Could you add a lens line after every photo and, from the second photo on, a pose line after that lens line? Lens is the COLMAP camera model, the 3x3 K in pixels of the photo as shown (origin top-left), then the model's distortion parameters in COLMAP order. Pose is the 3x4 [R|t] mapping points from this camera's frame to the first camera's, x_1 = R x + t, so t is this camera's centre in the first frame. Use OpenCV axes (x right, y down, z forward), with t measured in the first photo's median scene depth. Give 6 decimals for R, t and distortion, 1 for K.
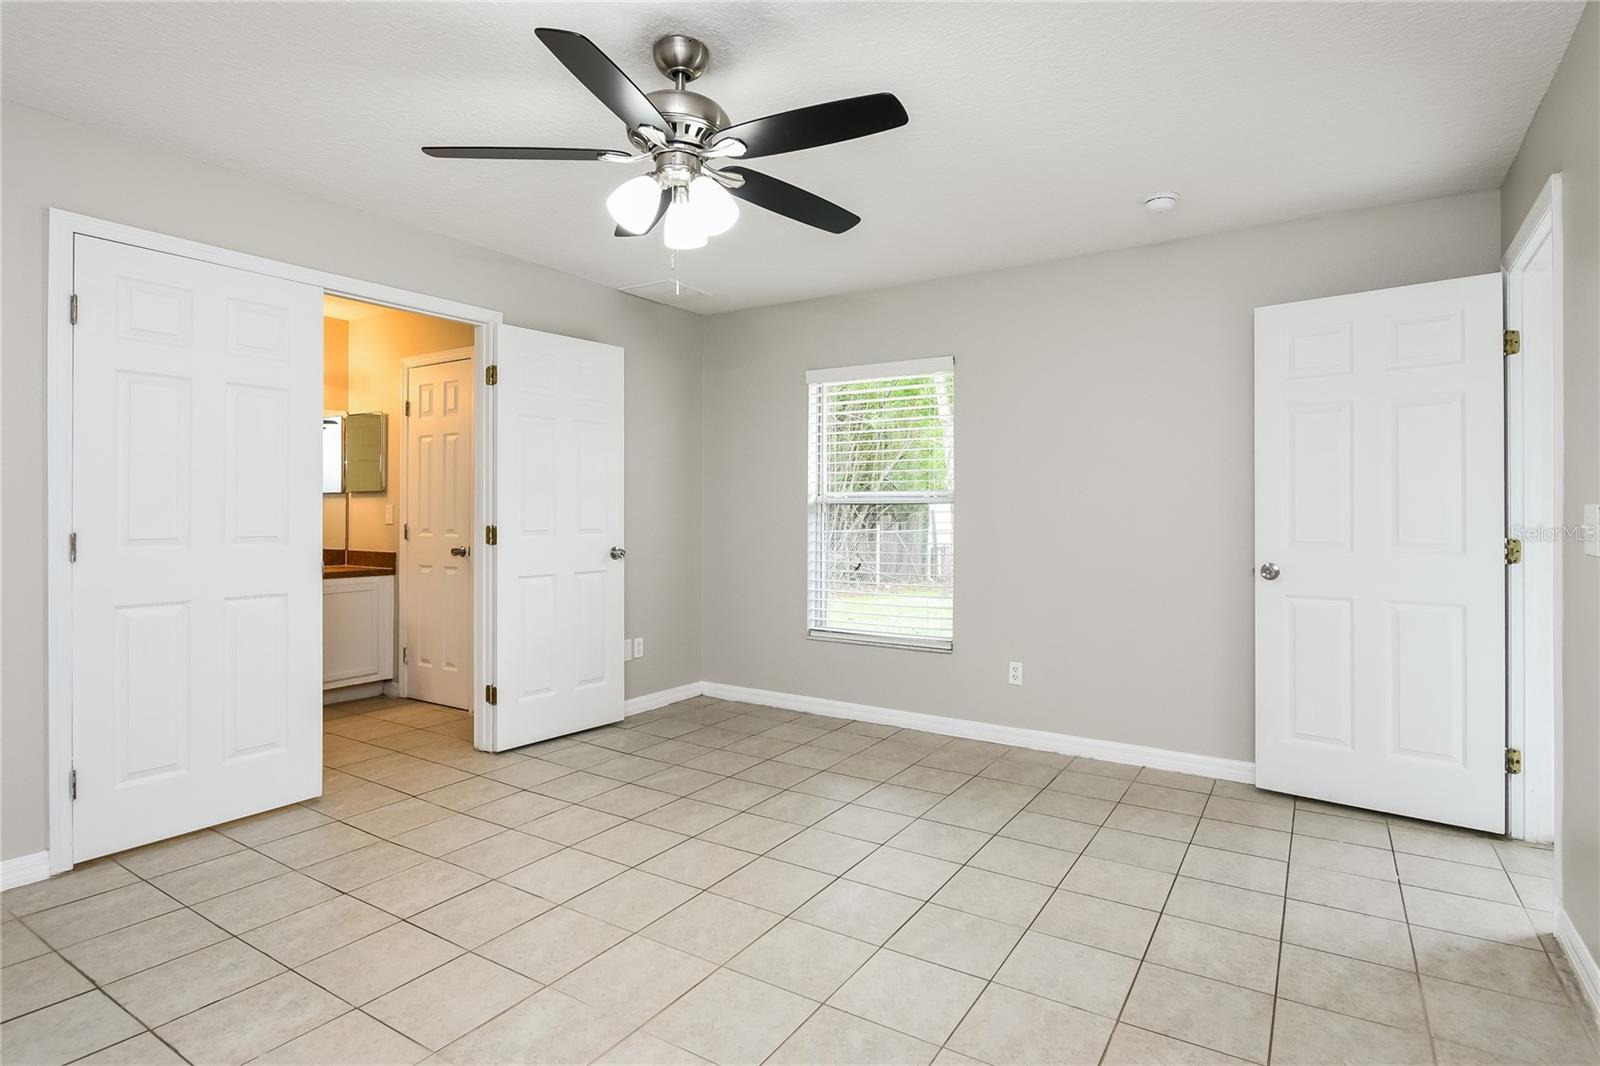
lens RADIAL K [[812.2, 0, 799.9], [0, 812.2, 519.4], [0, 0, 1]] dist [0.002814, -0.000421]
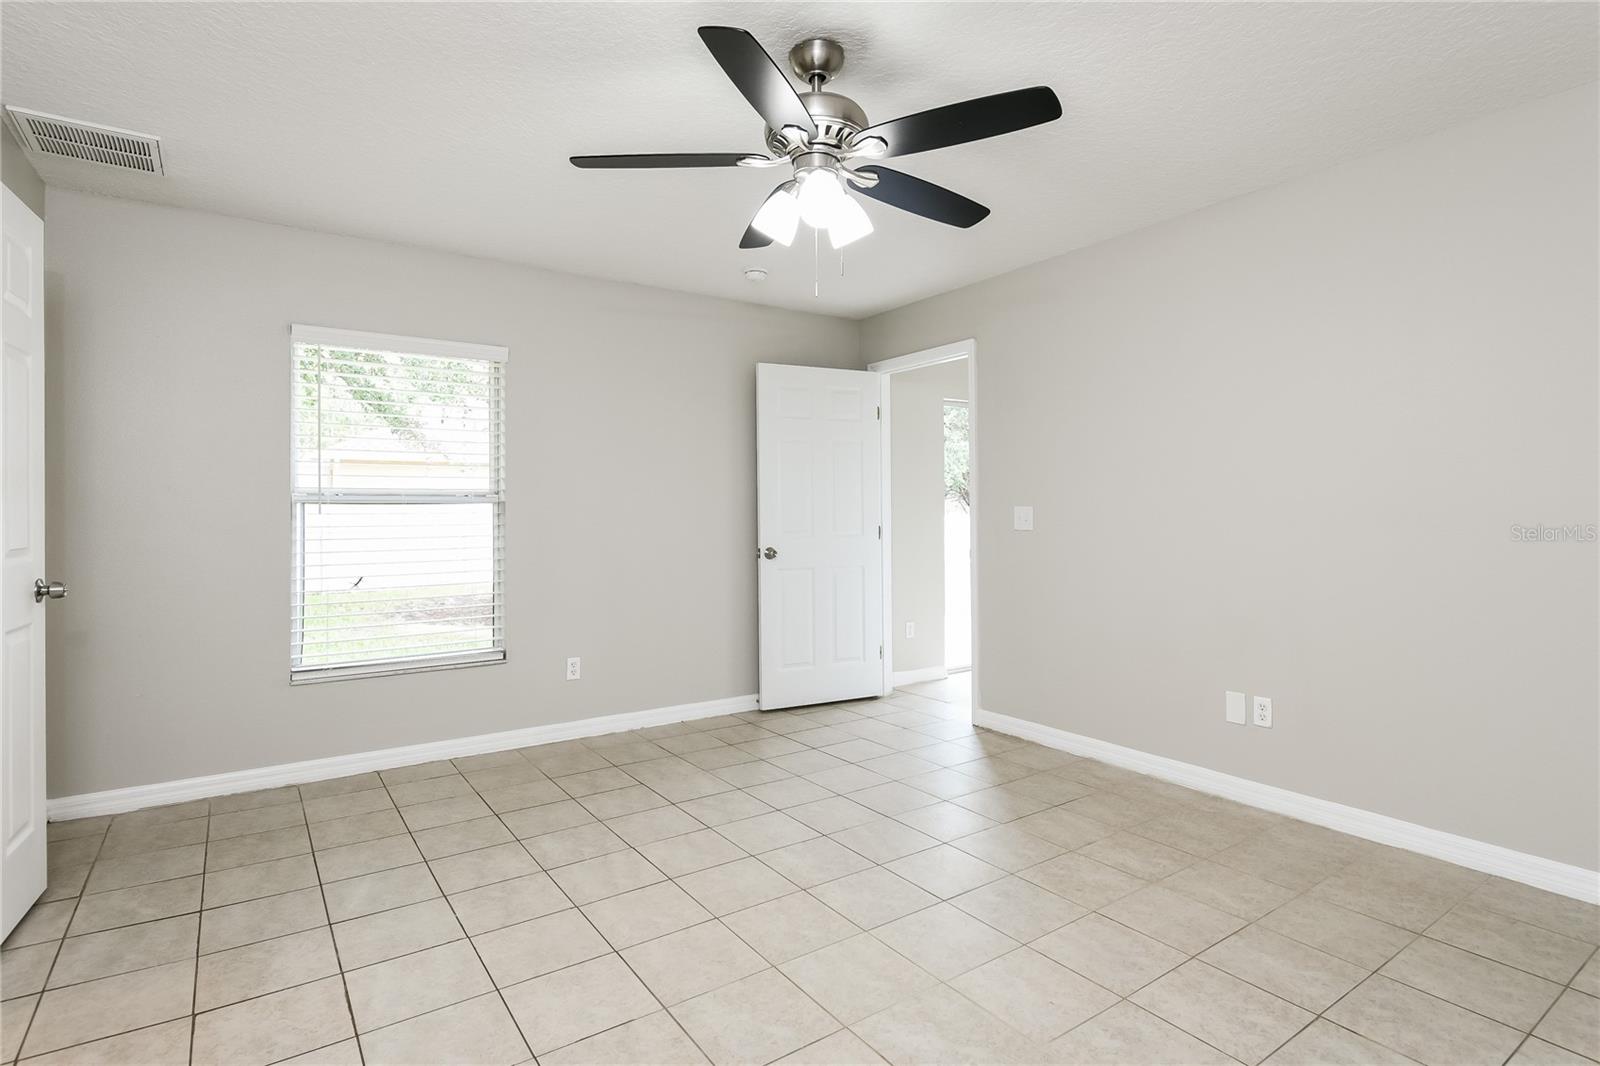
lens RADIAL K [[812.2, 0, 794.1], [0, 812.2, 529.7], [0, 0, 1]] dist [0.002814, -0.000421]
pose [[0.398385, -0.027496, 0.916806, -0.673915], [0.009650, 0.999621, 0.025786, -0.014402], [-0.917167, -0.001425, 0.398500, 0.388312]]
